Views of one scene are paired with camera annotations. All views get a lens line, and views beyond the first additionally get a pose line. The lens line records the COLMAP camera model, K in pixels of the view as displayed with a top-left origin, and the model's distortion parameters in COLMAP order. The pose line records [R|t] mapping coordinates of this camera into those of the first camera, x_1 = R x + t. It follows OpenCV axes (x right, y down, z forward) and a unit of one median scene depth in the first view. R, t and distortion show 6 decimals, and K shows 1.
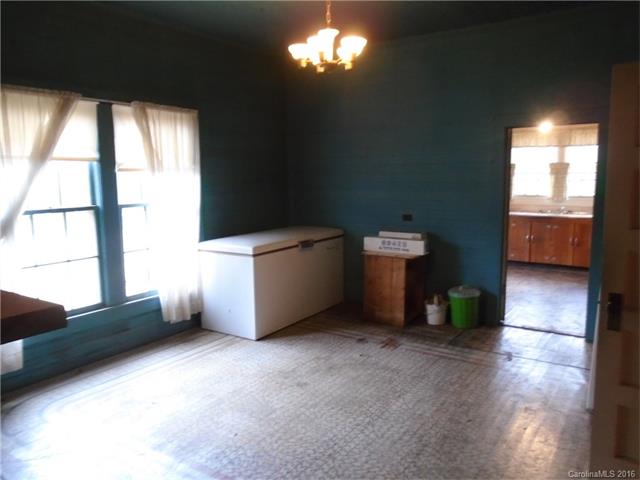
lens RADIAL K [[496.2, 0, 318.3], [0, 496.2, 239.3], [0, 0, 1]] dist [-0.009355, -0.004132]
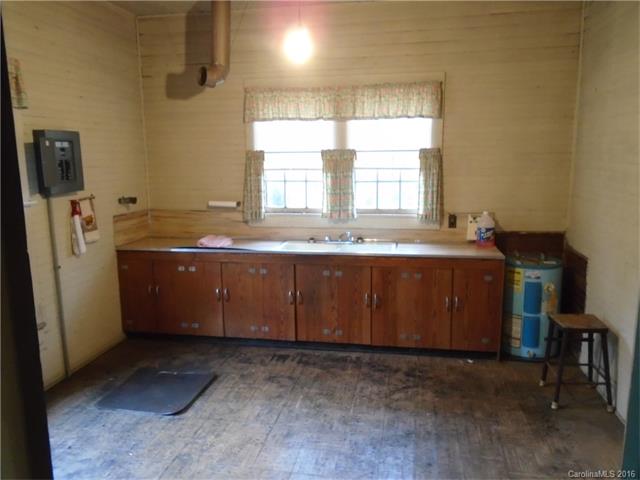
lens RADIAL K [[496.2, 0, 318.3], [0, 496.2, 239.3], [0, 0, 1]] dist [-0.009355, -0.004132]
pose [[0.920745, -0.059441, 0.385610, 0.248472], [0.054211, 0.998231, 0.024433, -0.070381], [-0.386380, -0.001593, 0.922338, 0.501975]]
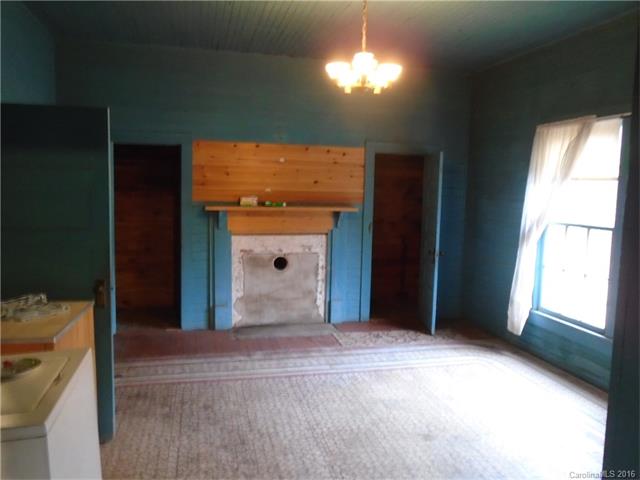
lens RADIAL K [[496.2, 0, 318.3], [0, 496.2, 239.3], [0, 0, 1]] dist [-0.009355, -0.004132]
pose [[-0.665315, 0.080057, -0.742258, 1.154109], [-0.118087, 0.970433, 0.210513, -0.326073], [0.737164, 0.227709, -0.636190, 2.181378]]
